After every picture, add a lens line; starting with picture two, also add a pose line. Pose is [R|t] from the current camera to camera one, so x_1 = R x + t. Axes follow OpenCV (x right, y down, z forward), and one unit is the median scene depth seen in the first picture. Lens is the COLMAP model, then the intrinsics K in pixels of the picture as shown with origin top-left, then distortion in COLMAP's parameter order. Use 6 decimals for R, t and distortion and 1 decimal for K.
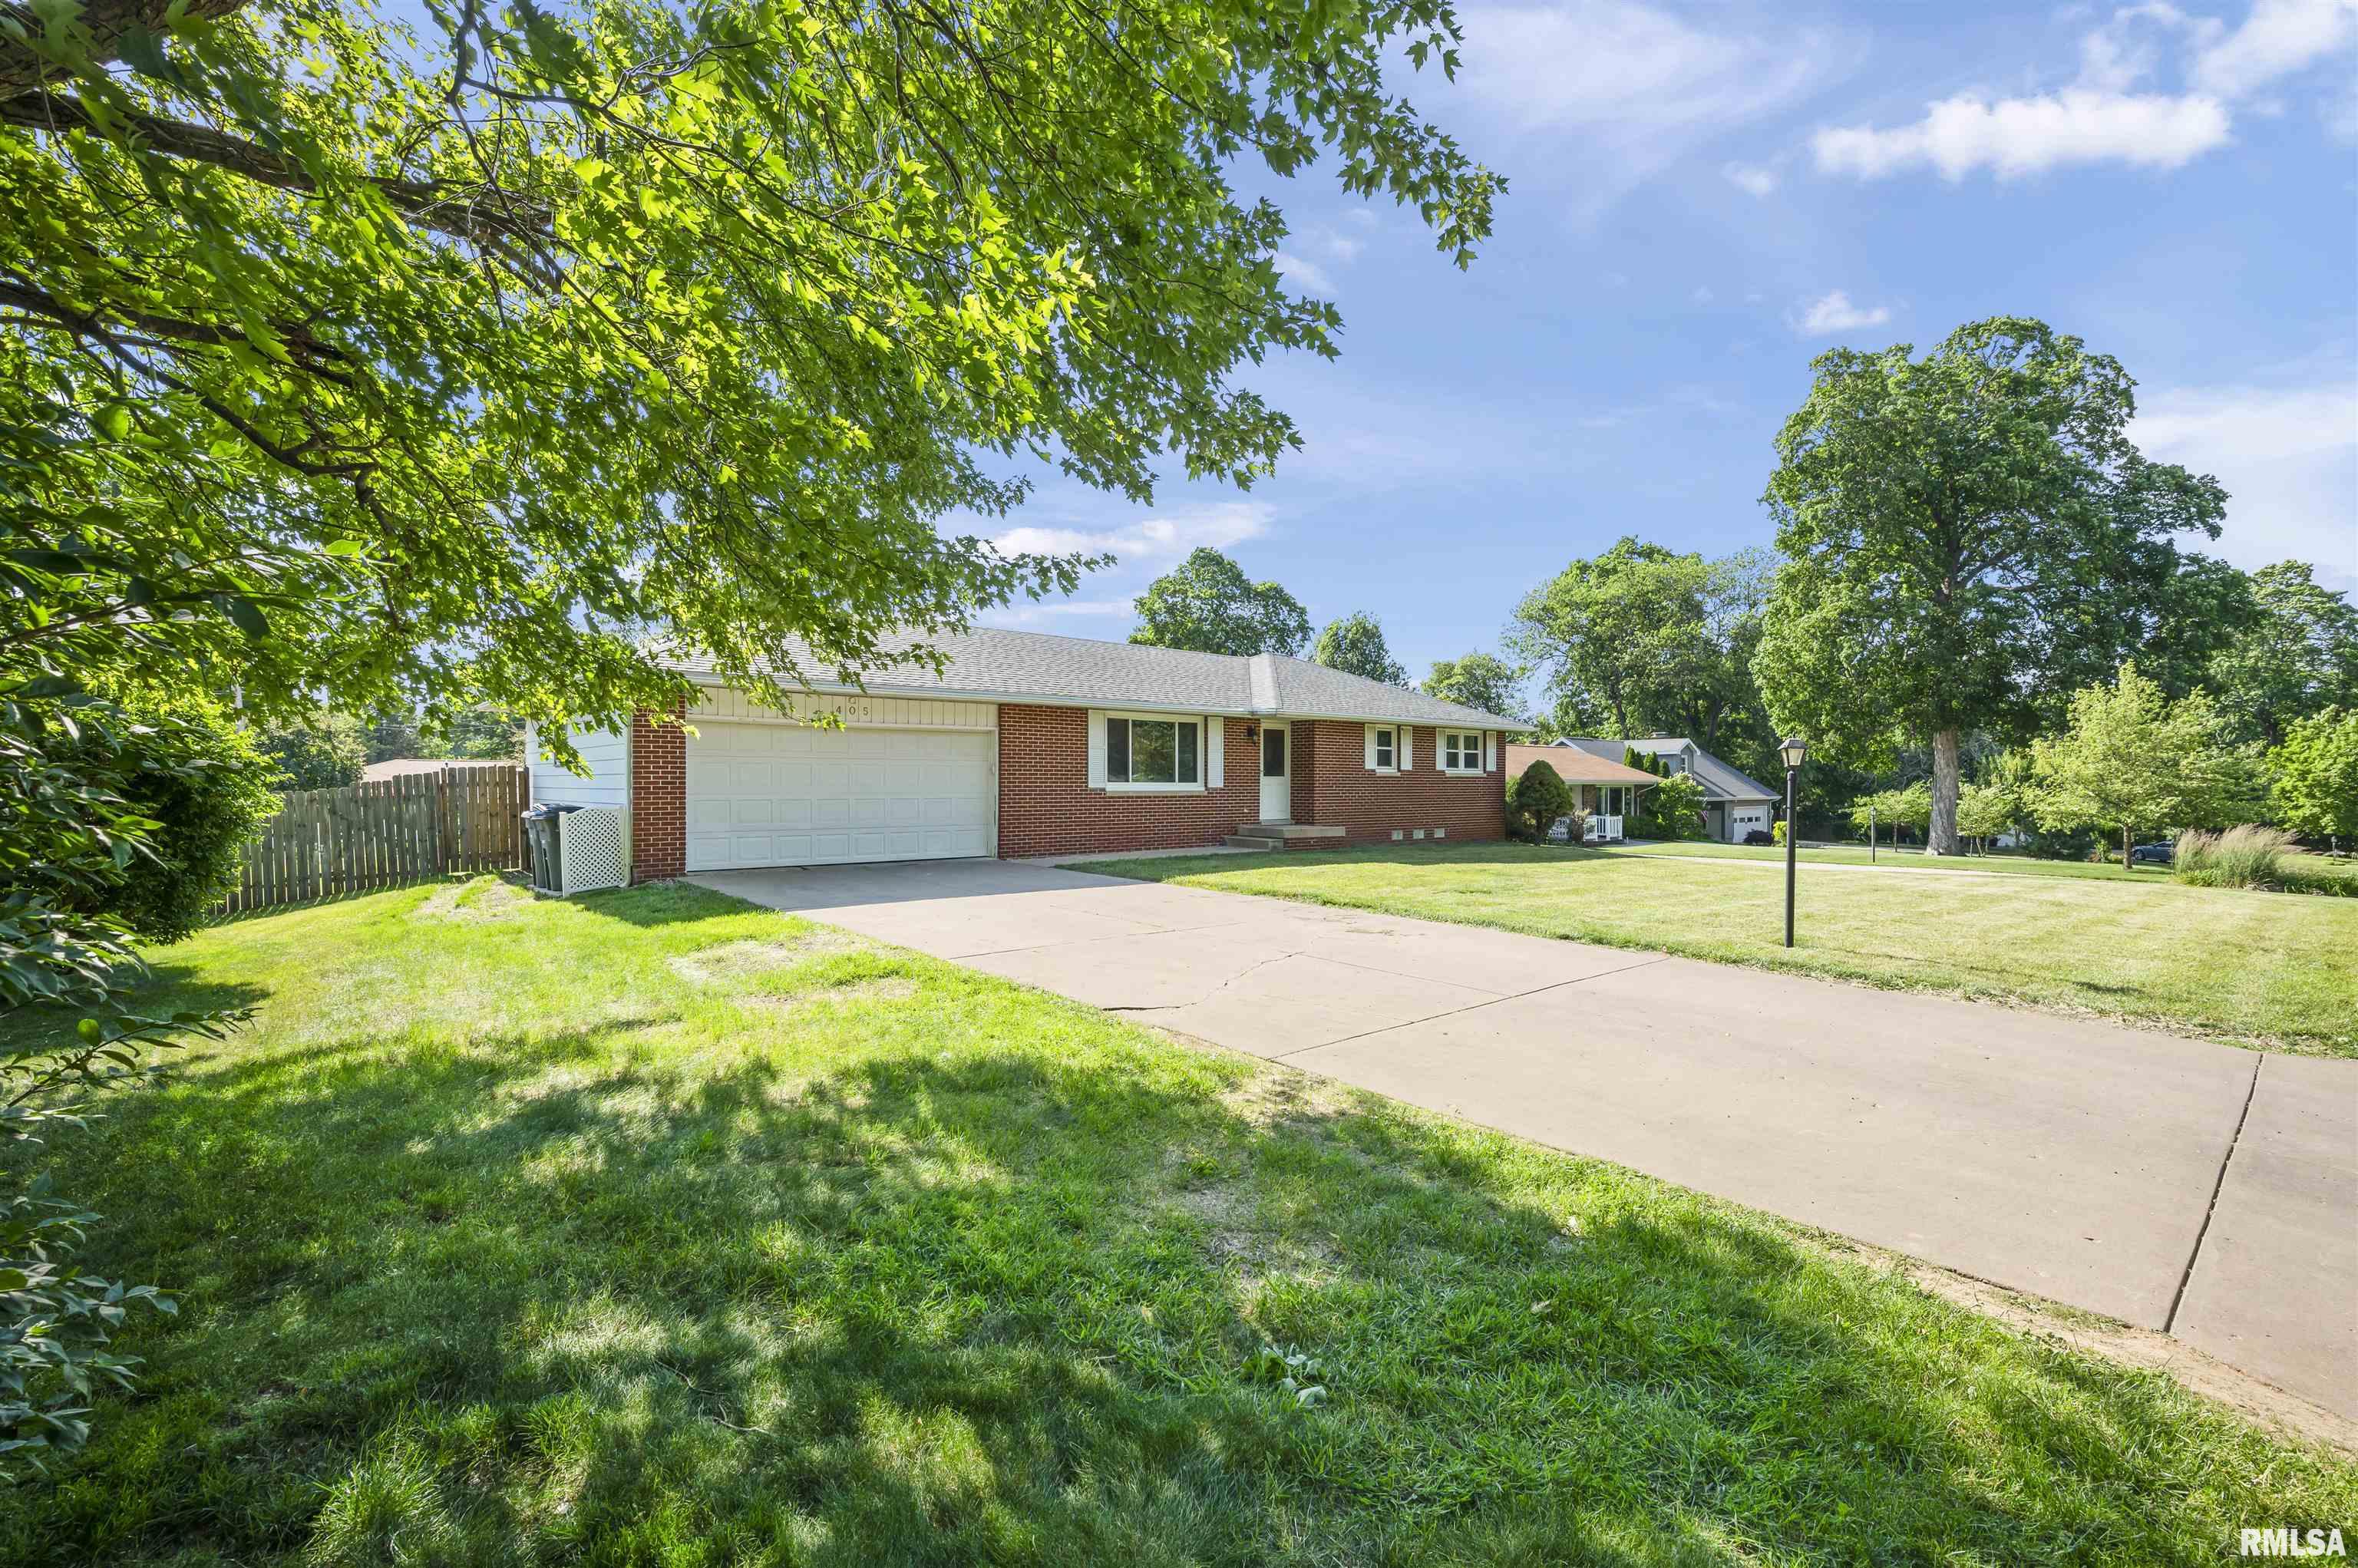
lens RADIAL K [[1062.0, 0, 1172.3], [0, 1062.0, 779.0], [0, 0, 1]] dist [-0.000898, -0.000184]
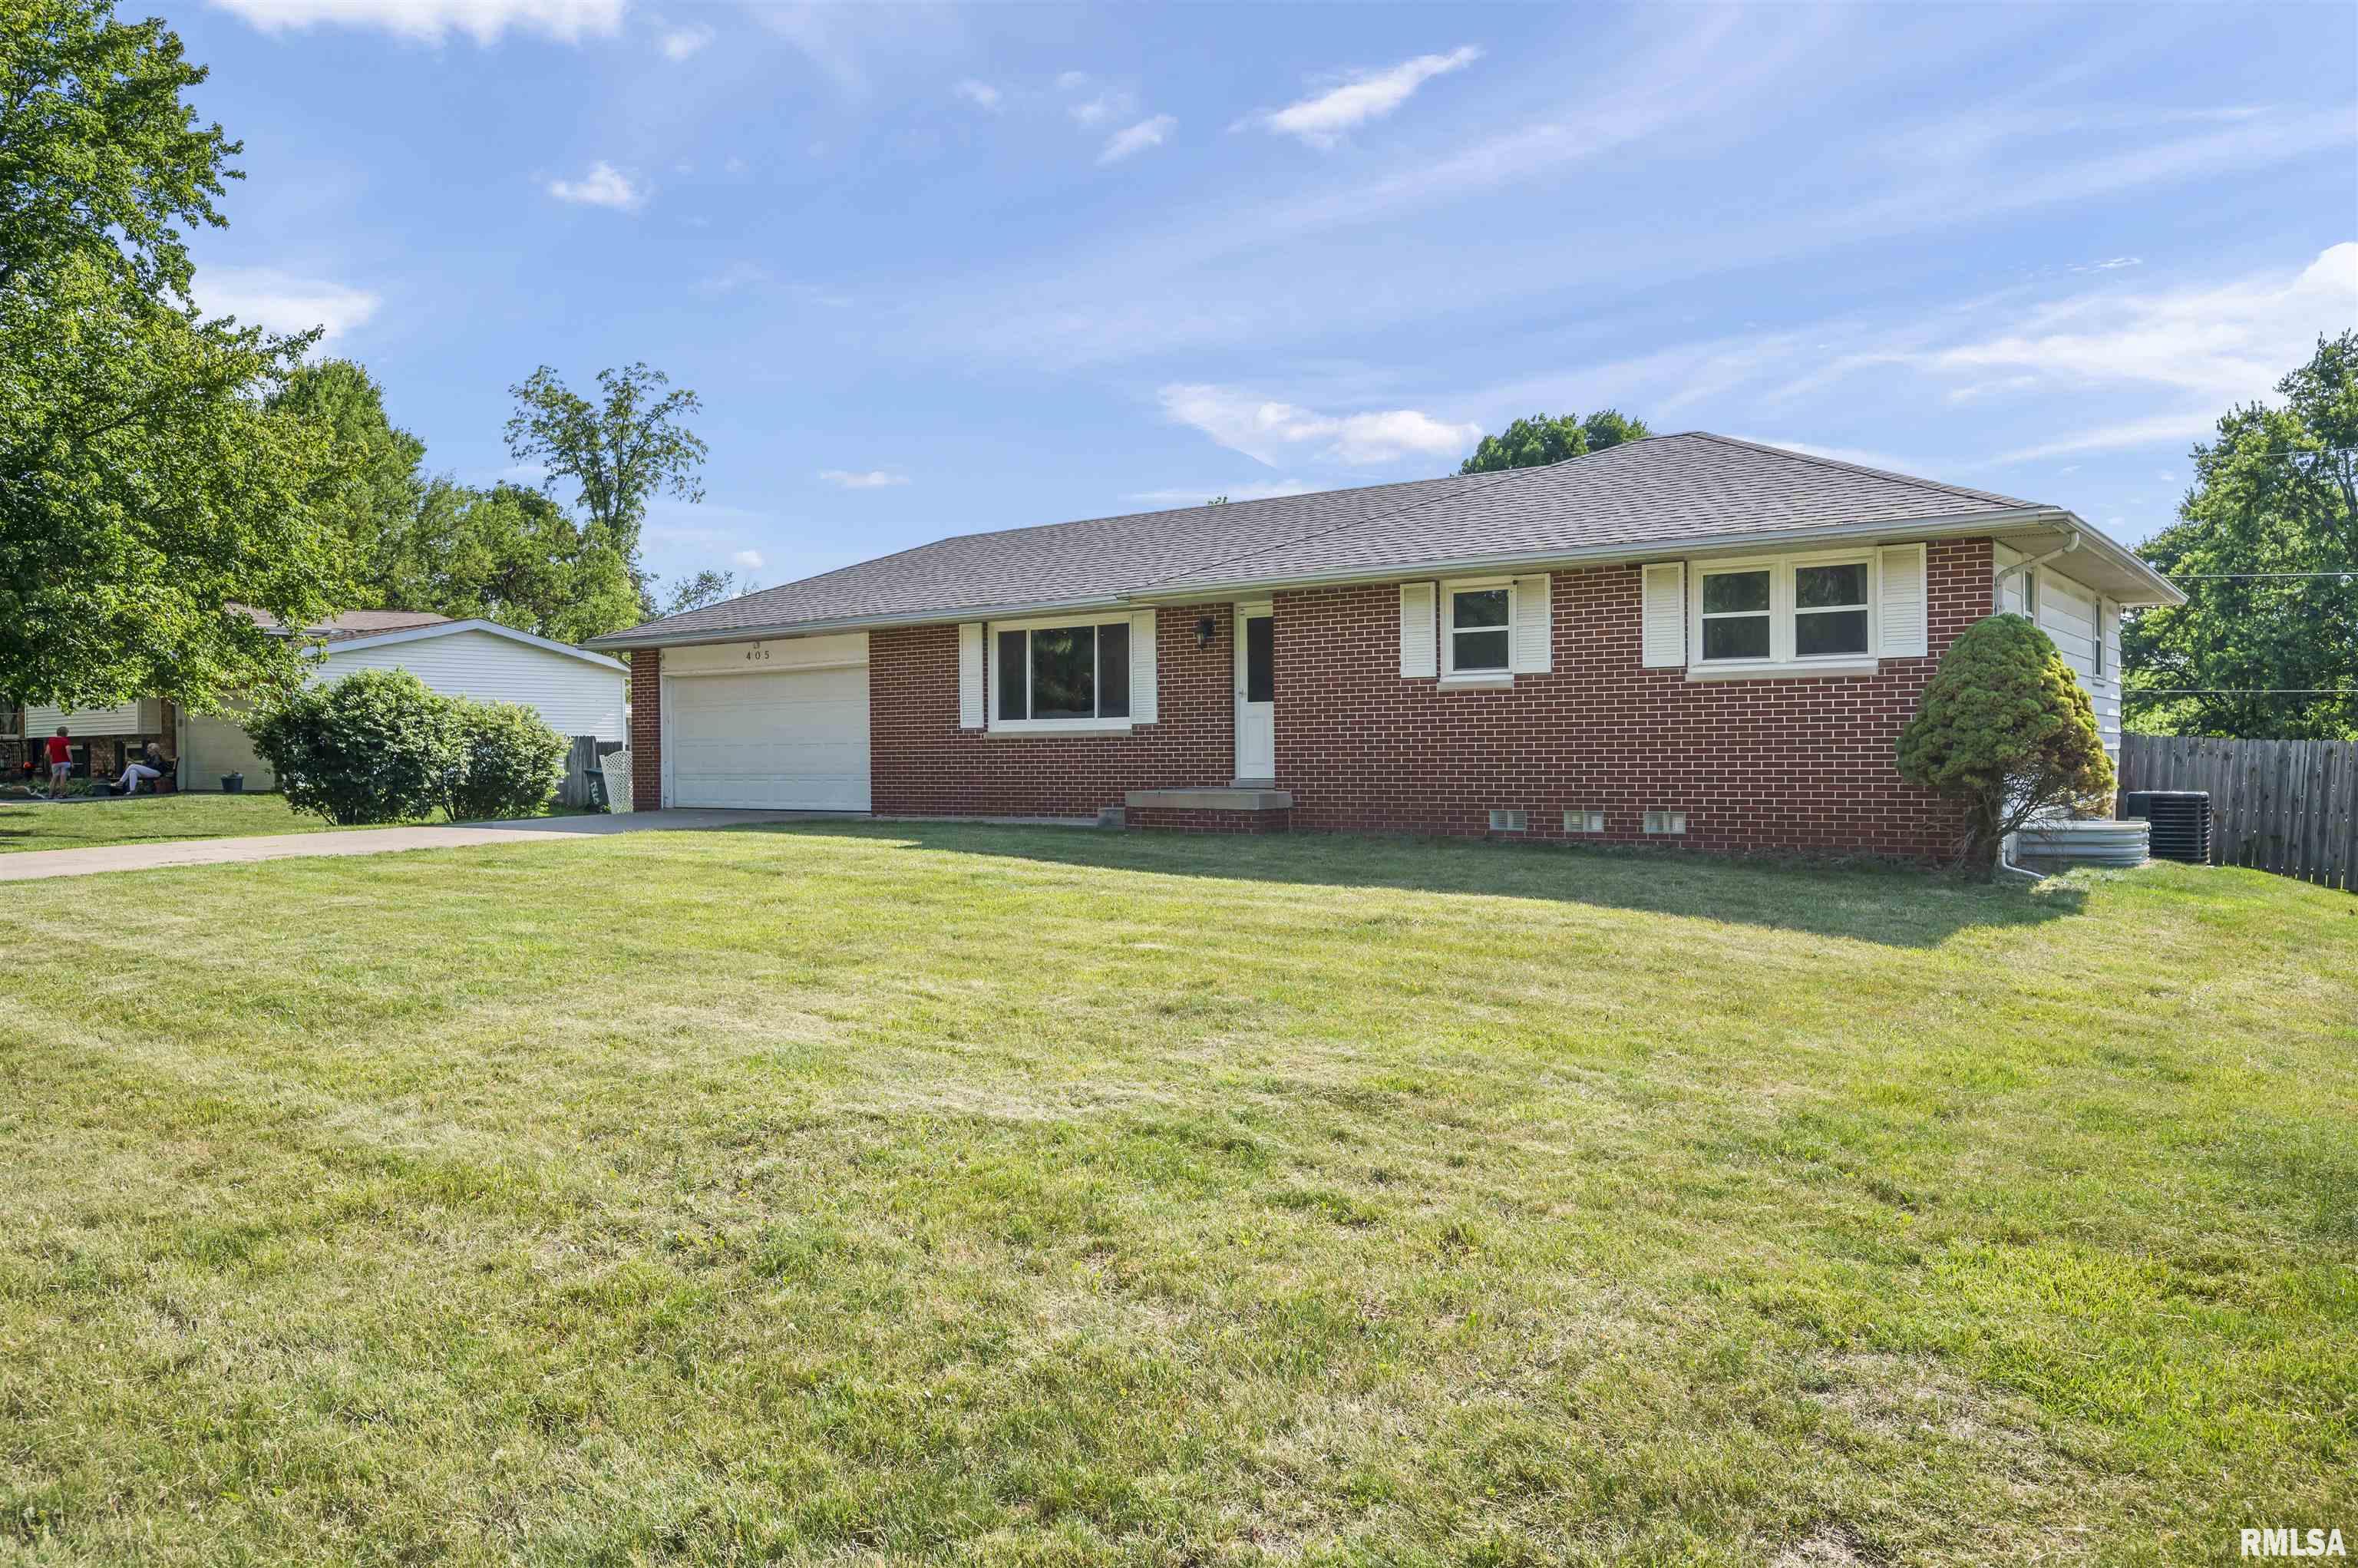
lens RADIAL K [[1614.3, 0, 1172.5], [0, 1614.3, 790.0], [0, 0, 1]] dist [0.043728, 0.001054]
pose [[0.216013, 0.013927, -0.976291, 0.831263], [0.011232, 0.999797, 0.016747, 0.026595], [0.976326, -0.014583, 0.215812, 0.700574]]
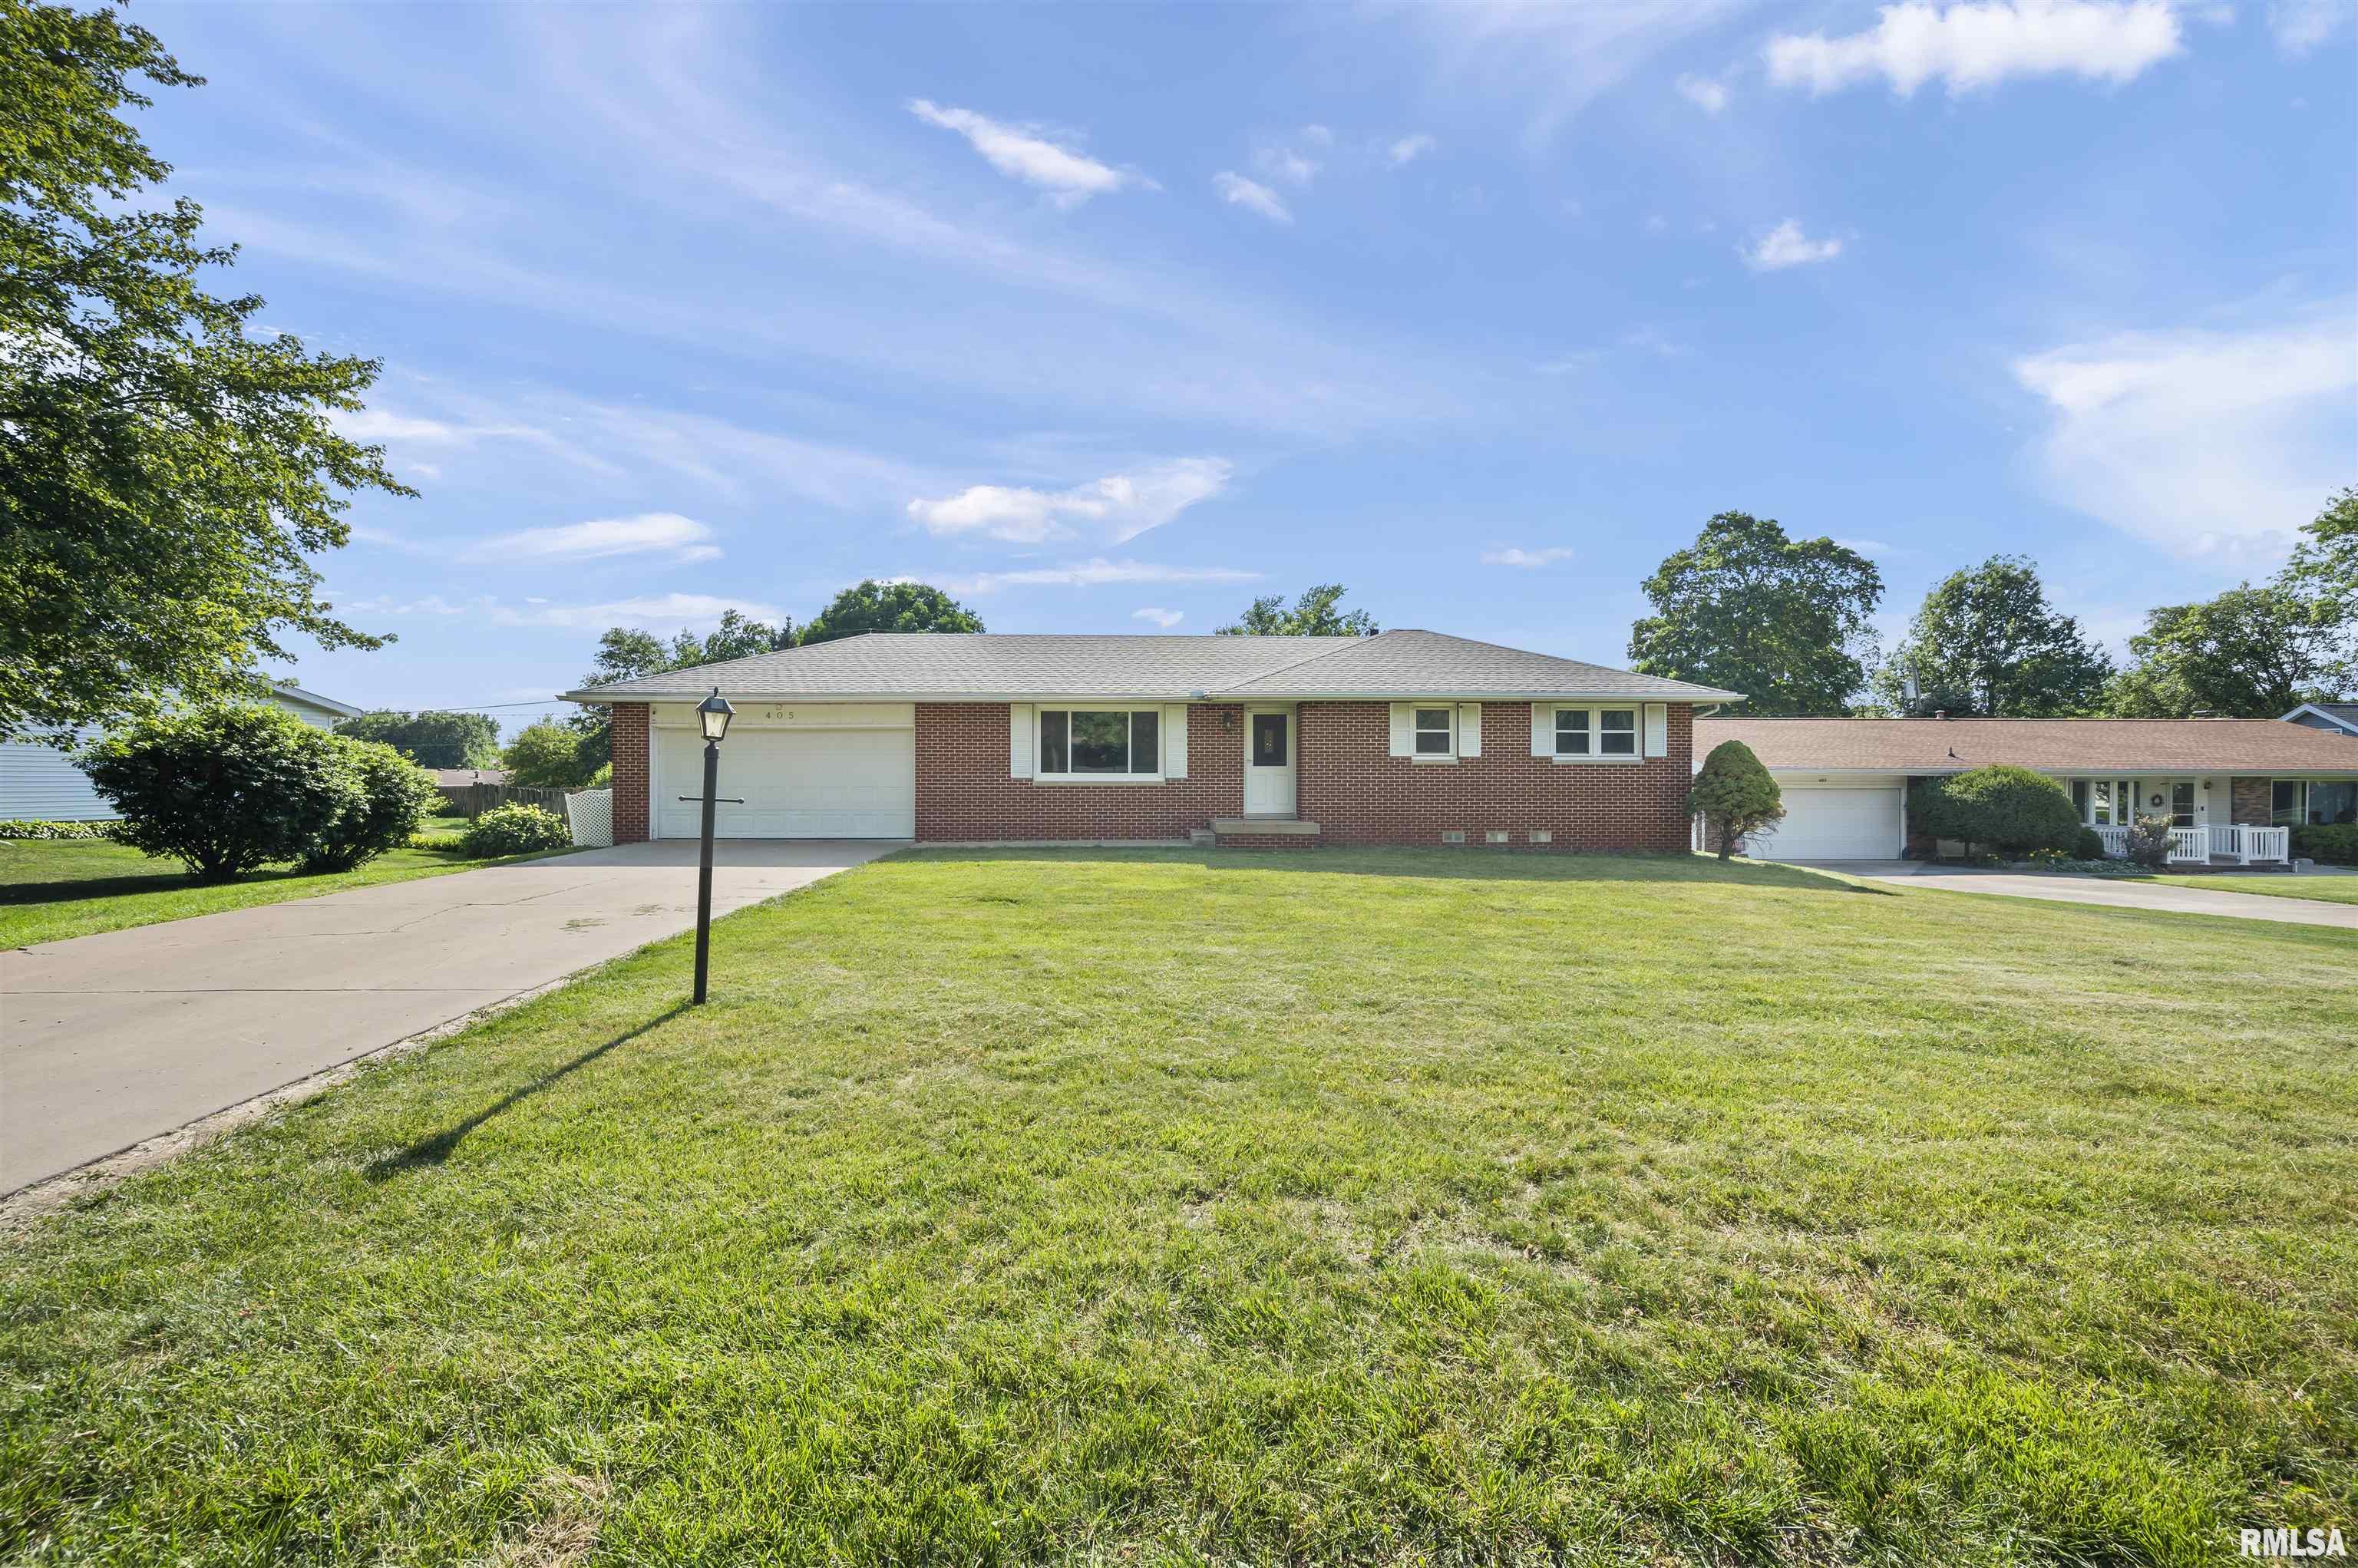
lens RADIAL K [[942.4, 0, 1178.8], [0, 942.4, 793.6], [0, 0, 1]] dist [-0.003537, -0.000323]
pose [[0.759670, 0.004555, -0.650293, 0.511337], [0.004033, 0.999923, 0.011715, 0.010365], [0.650297, -0.011522, 0.759593, 0.309254]]
